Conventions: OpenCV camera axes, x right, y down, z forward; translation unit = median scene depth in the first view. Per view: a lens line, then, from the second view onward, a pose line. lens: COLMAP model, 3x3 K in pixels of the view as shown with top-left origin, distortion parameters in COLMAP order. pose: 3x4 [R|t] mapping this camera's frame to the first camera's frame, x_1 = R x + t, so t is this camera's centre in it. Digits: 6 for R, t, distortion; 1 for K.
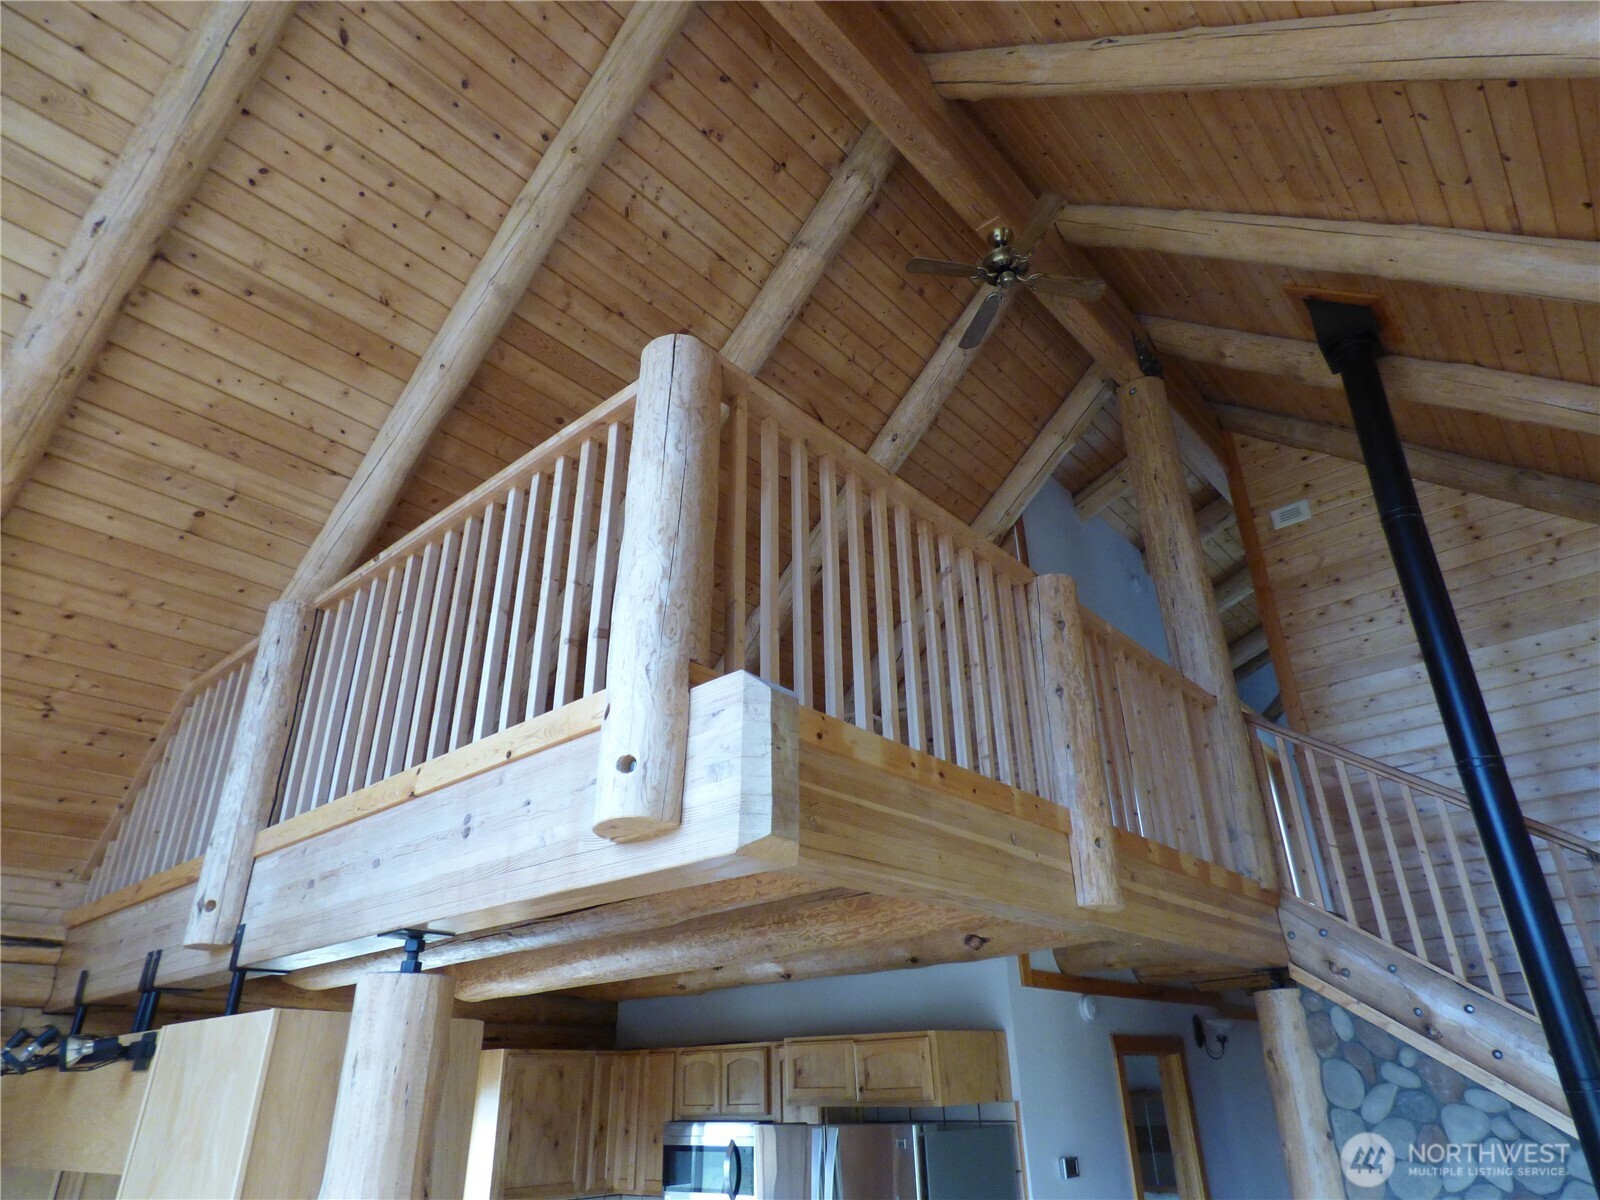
lens RADIAL K [[975.9, 0, 816.8], [0, 975.9, 601.2], [0, 0, 1]] dist [-0.009972, 0.001142]
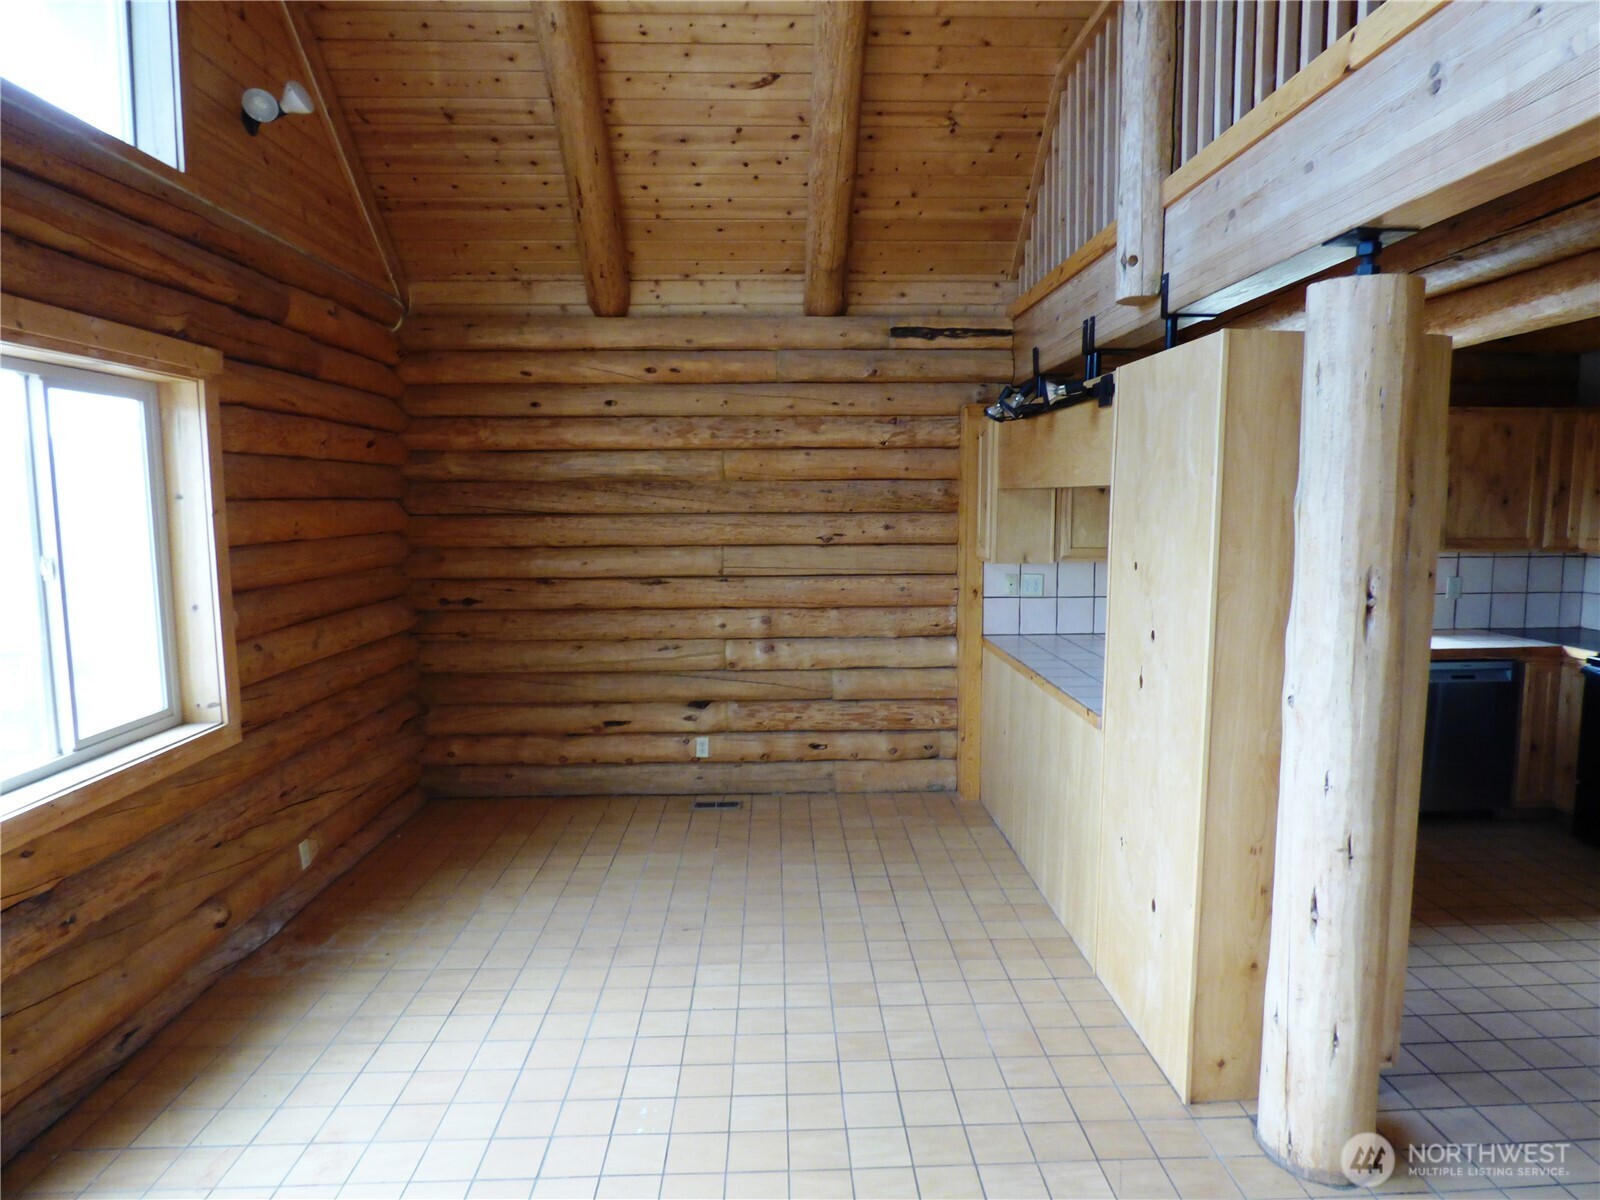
lens RADIAL K [[975.9, 0, 810.1], [0, 975.9, 601.3], [0, 0, 1]] dist [-0.009972, 0.001142]
pose [[0.685024, 0.099469, -0.721699, -0.059088], [0.315477, 0.852433, 0.416932, 0.062880], [0.656671, -0.513288, 0.552556, 0.014171]]
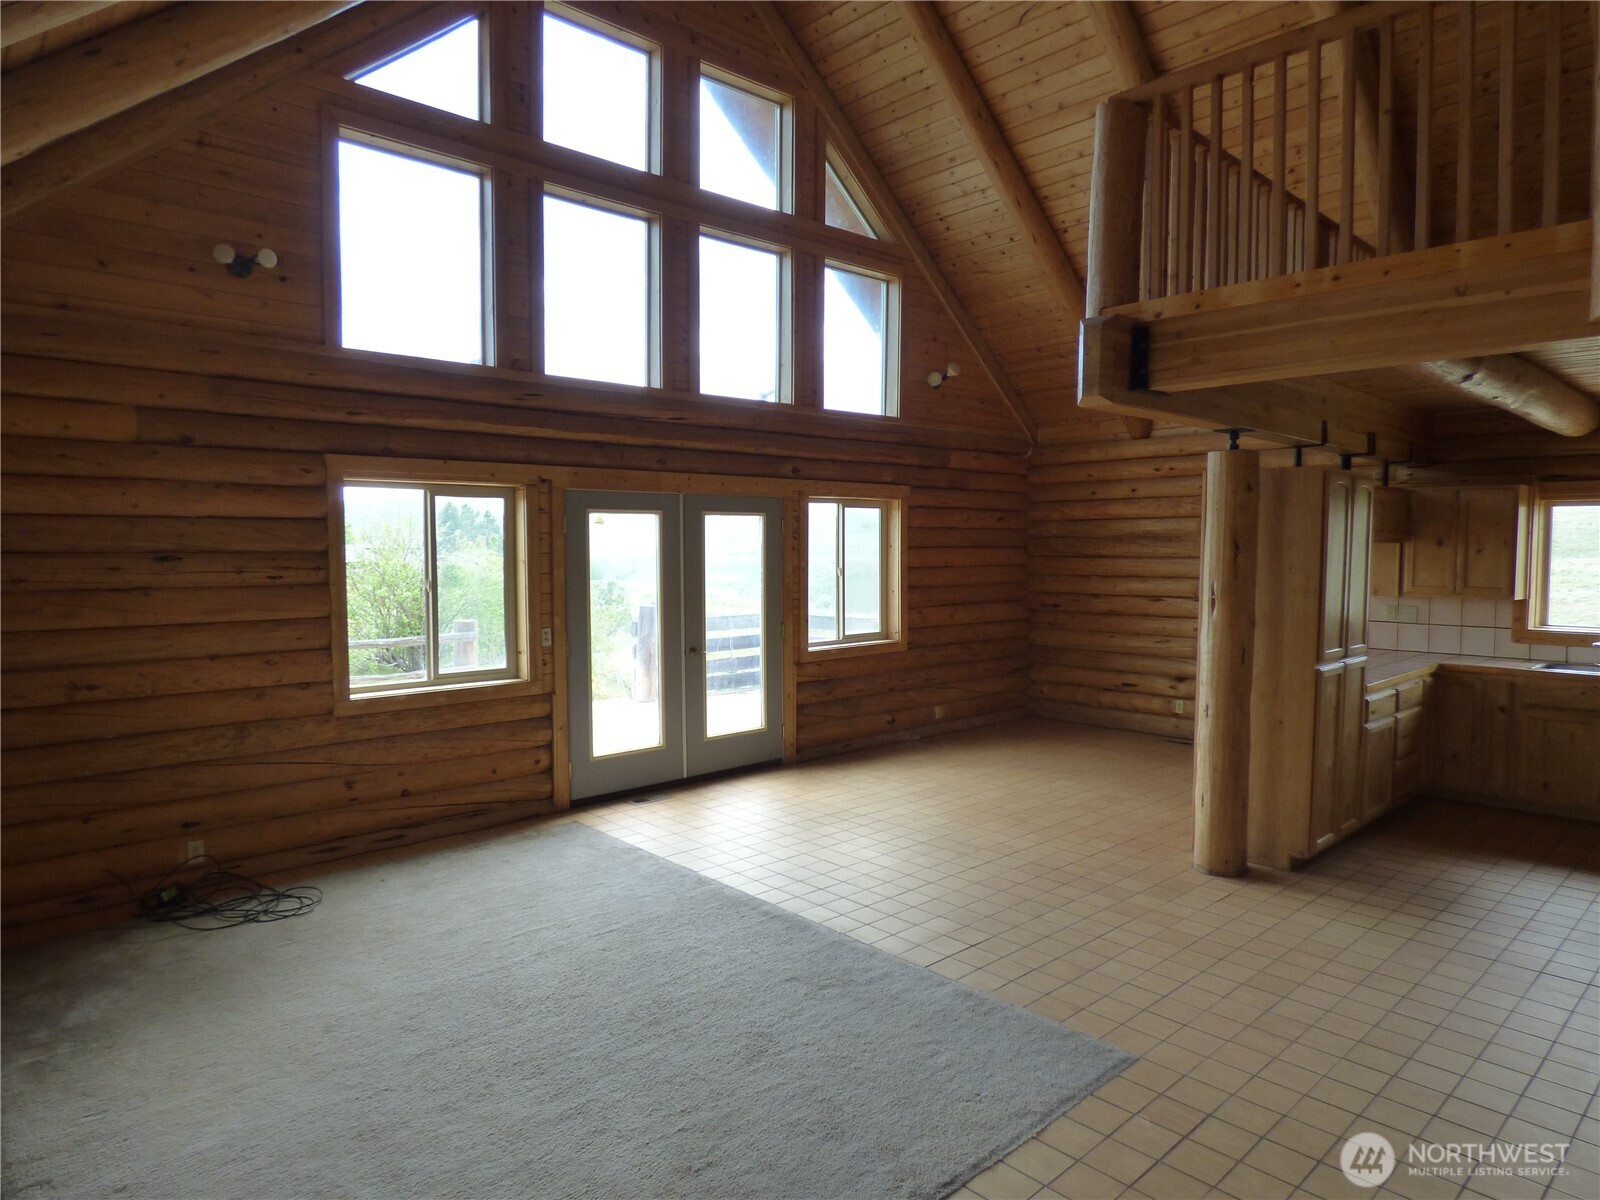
lens RADIAL K [[975.9, 0, 809.9], [0, 975.9, 599.6], [0, 0, 1]] dist [-0.009972, 0.001142]
pose [[-0.114079, 0.079717, -0.990268, 0.998428], [0.450658, 0.892474, 0.019928, 0.142338], [0.885377, -0.443999, -0.137738, 0.240037]]
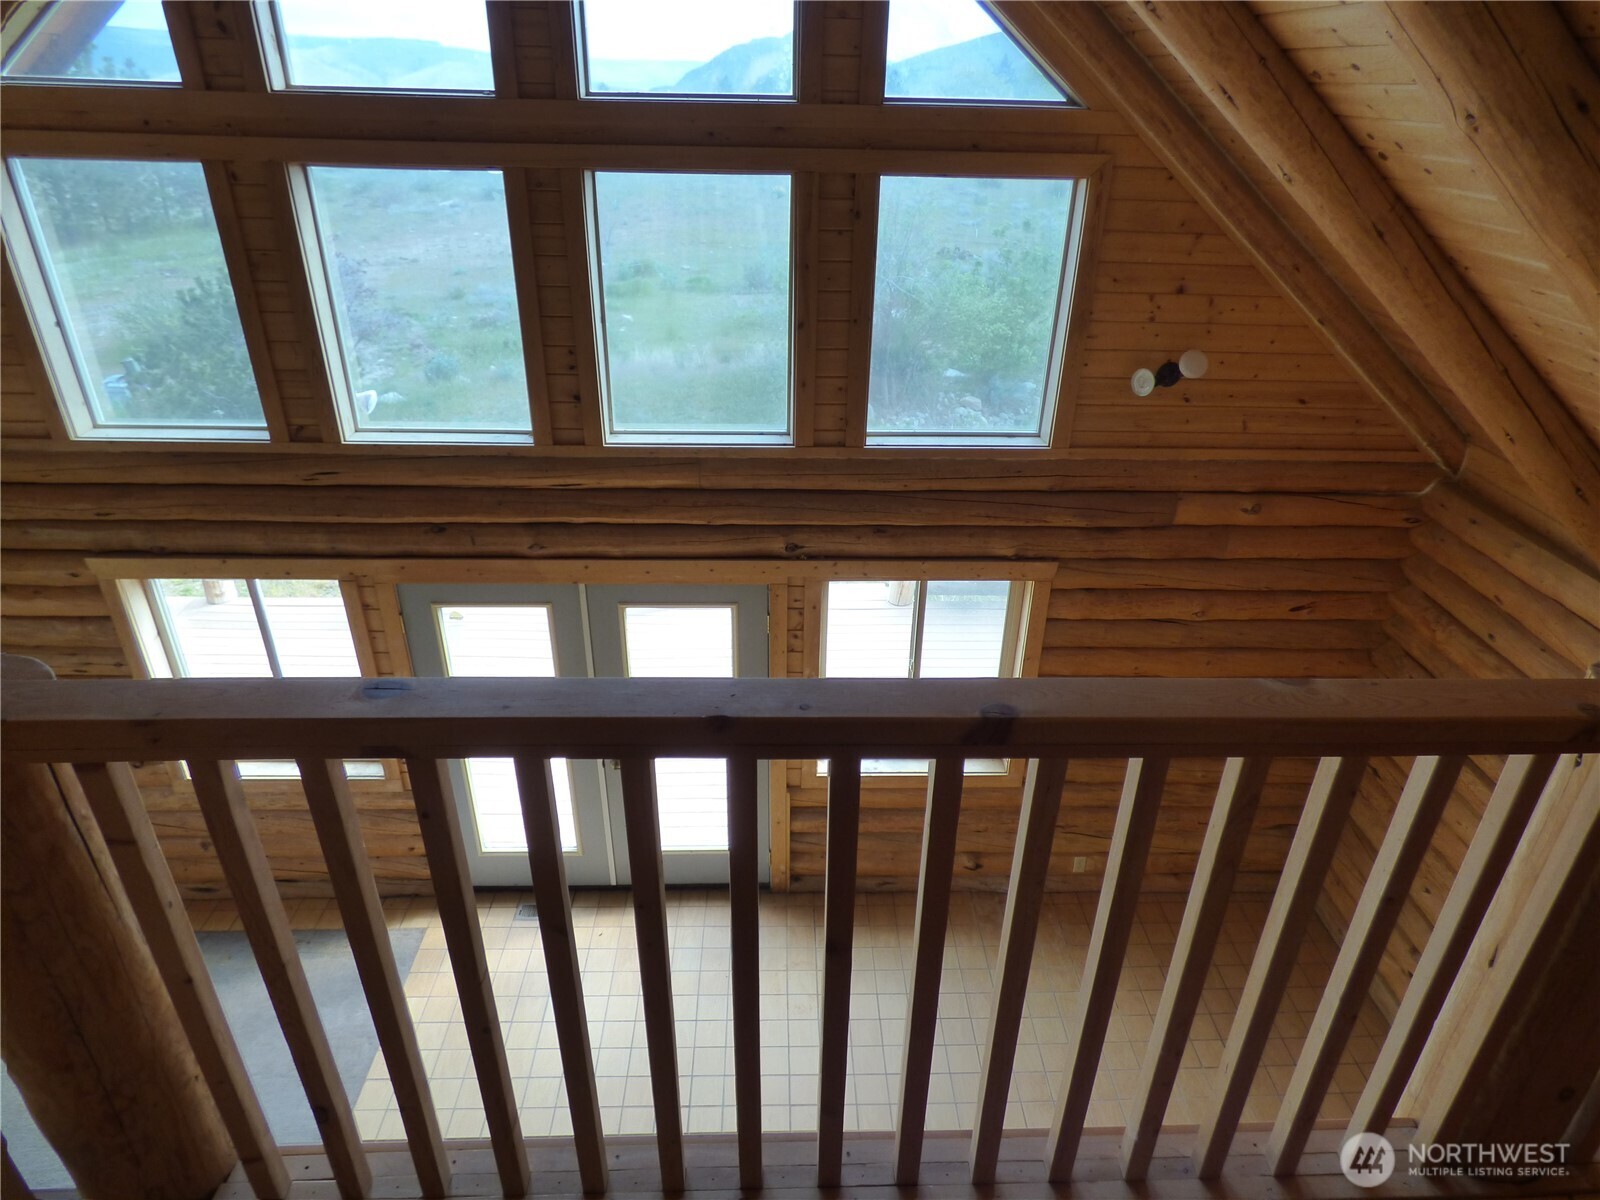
lens RADIAL K [[975.9, 0, 811.7], [0, 975.9, 590.8], [0, 0, 1]] dist [-0.009972, 0.001142]
pose [[-0.733945, 0.326109, -0.595800, -0.109099], [0.302820, 0.942299, 0.142731, -0.150817], [0.607967, -0.075663, -0.790348, 0.975178]]
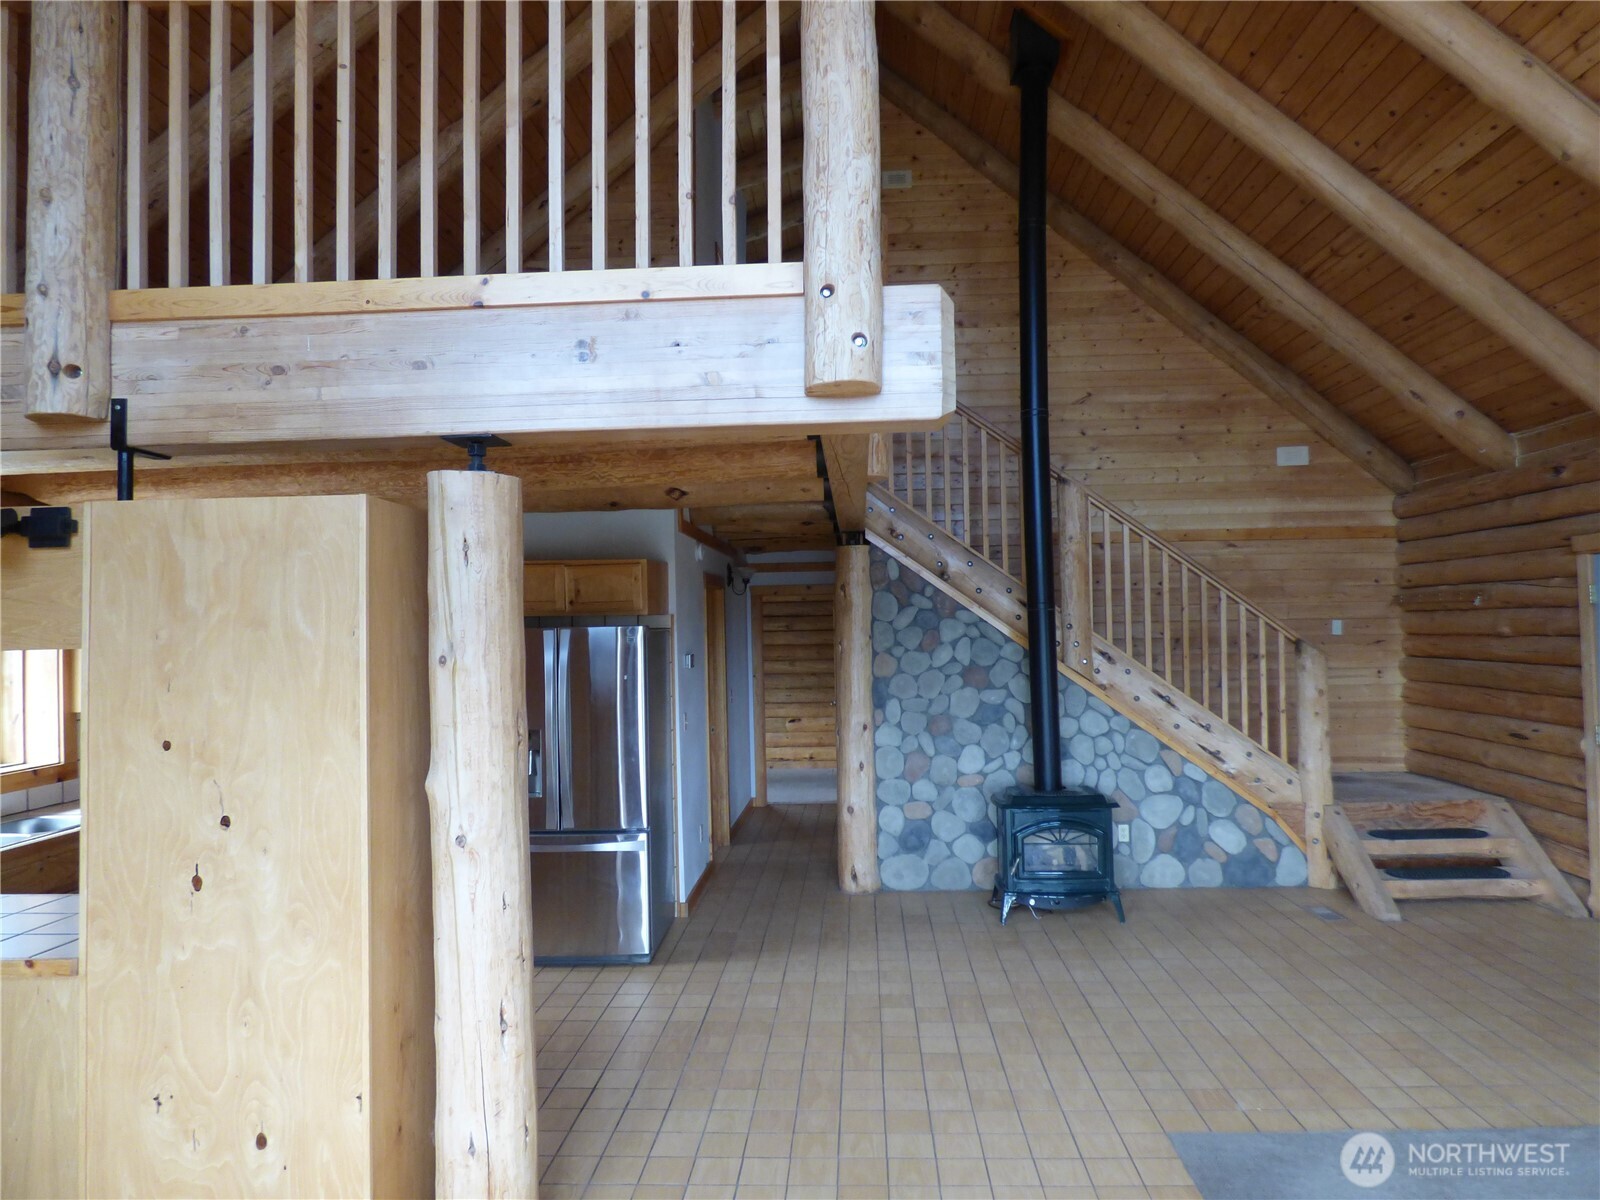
lens RADIAL K [[975.9, 0, 818.7], [0, 975.9, 600.1], [0, 0, 1]] dist [-0.009972, 0.001142]
pose [[0.786907, 0.023447, 0.616626, -0.480646], [-0.276278, 0.906913, 0.318087, 0.038788], [-0.551768, -0.420665, 0.720134, -0.024343]]
